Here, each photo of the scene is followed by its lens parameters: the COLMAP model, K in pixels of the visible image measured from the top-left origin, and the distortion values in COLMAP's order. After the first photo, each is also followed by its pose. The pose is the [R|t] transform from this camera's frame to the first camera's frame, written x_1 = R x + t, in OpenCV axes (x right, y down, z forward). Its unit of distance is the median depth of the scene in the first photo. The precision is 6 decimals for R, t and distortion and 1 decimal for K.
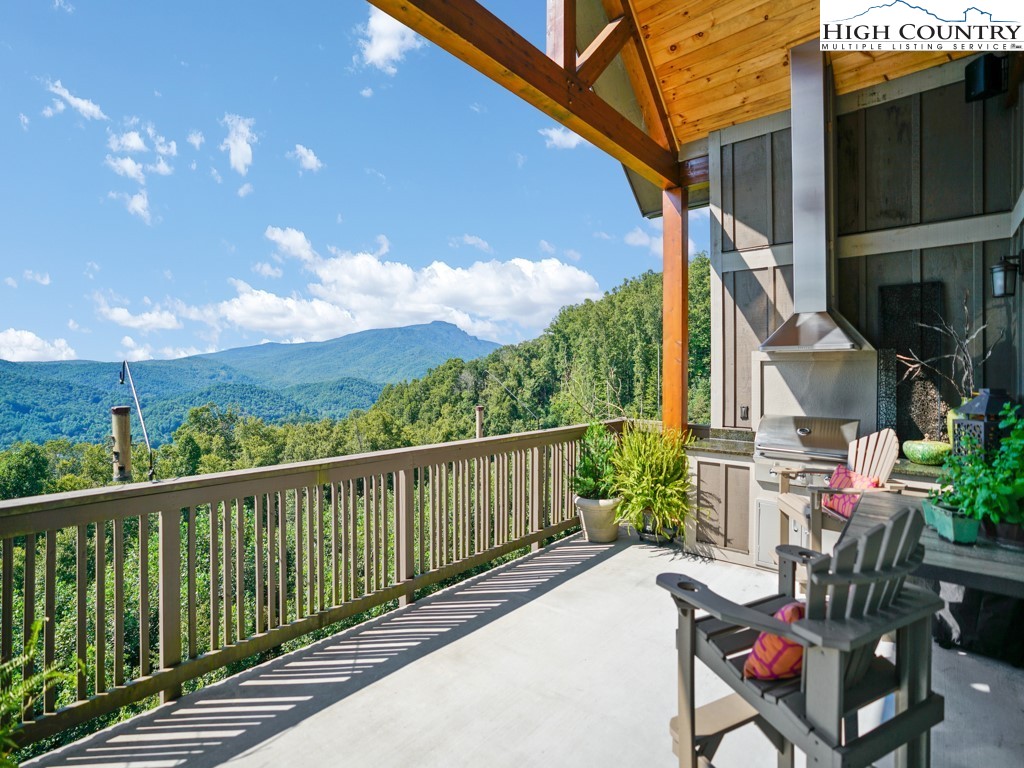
lens RADIAL K [[504.2, 0, 501.5], [0, 504.2, 372.4], [0, 0, 1]] dist [-0.070607, 0.034068]
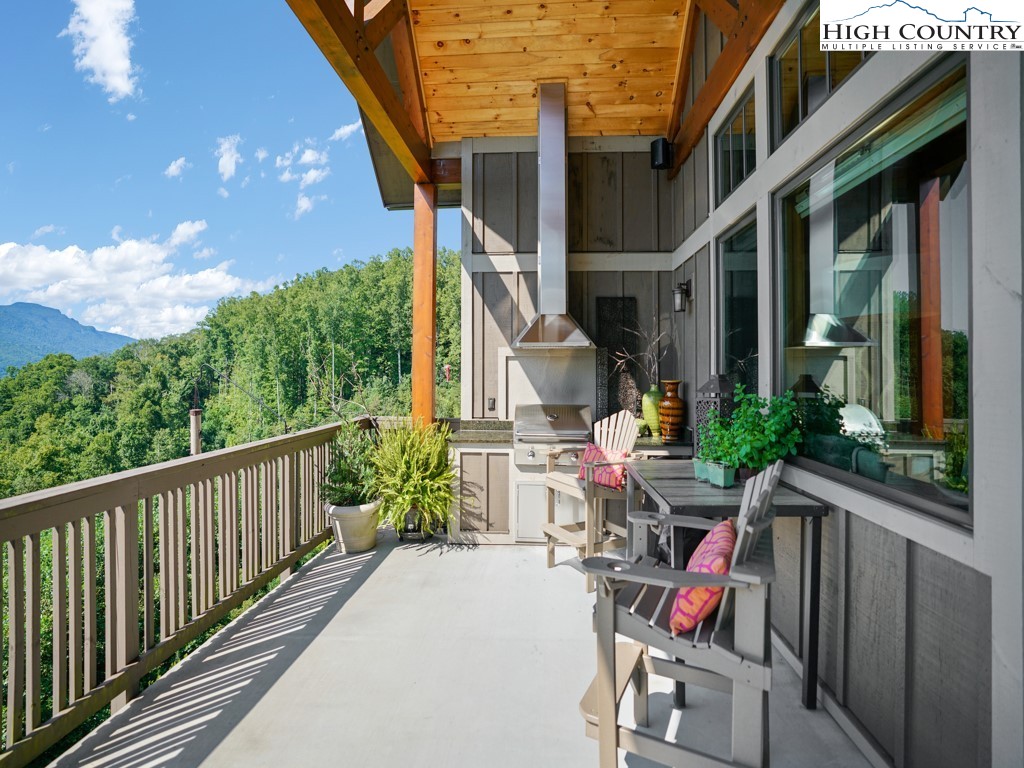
lens RADIAL K [[499.4, 0, 520.1], [0, 499.4, 369.1], [0, 0, 1]] dist [-0.060813, 0.028472]
pose [[0.782200, 0.002503, 0.623023, -0.139596], [0.001473, 0.999982, -0.005866, 0.011584], [-0.623026, 0.005506, 0.782182, 0.110849]]
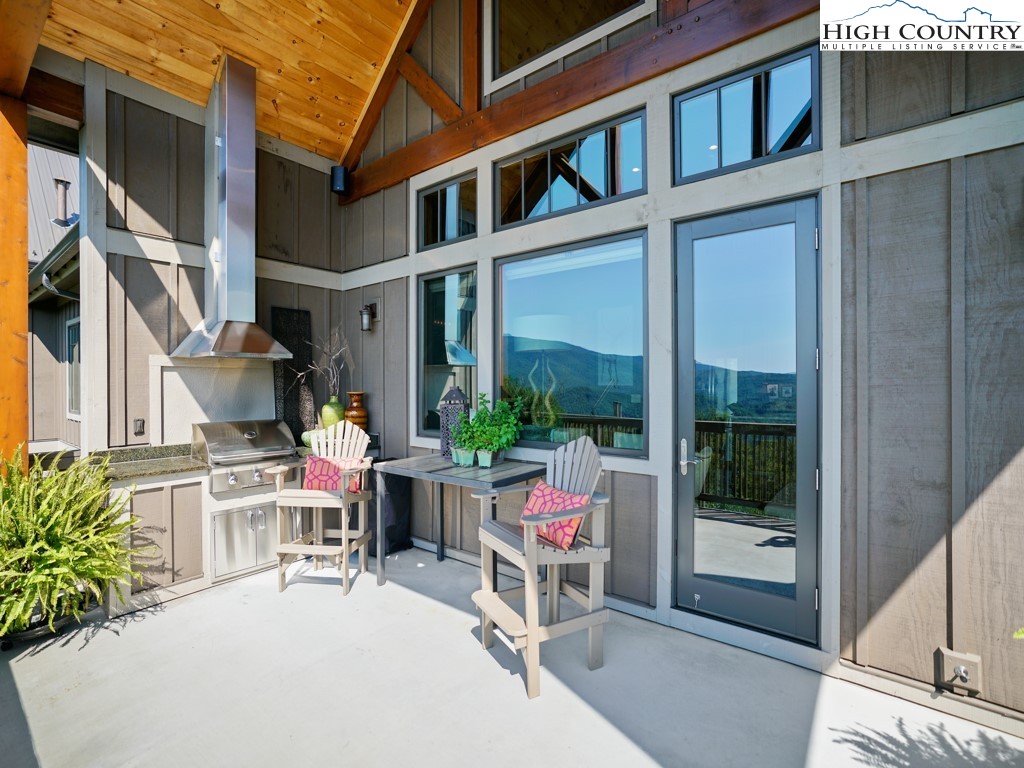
lens RADIAL K [[486.4, 0, 512.0], [0, 486.4, 384.0], [0, 0, 1]] dist [-0.046248, 0.026432]
pose [[-0.079460, -0.006004, 0.996820, -0.371463], [0.004796, 0.999968, 0.006406, 0.006443], [-0.996827, 0.005290, -0.079428, 0.429514]]
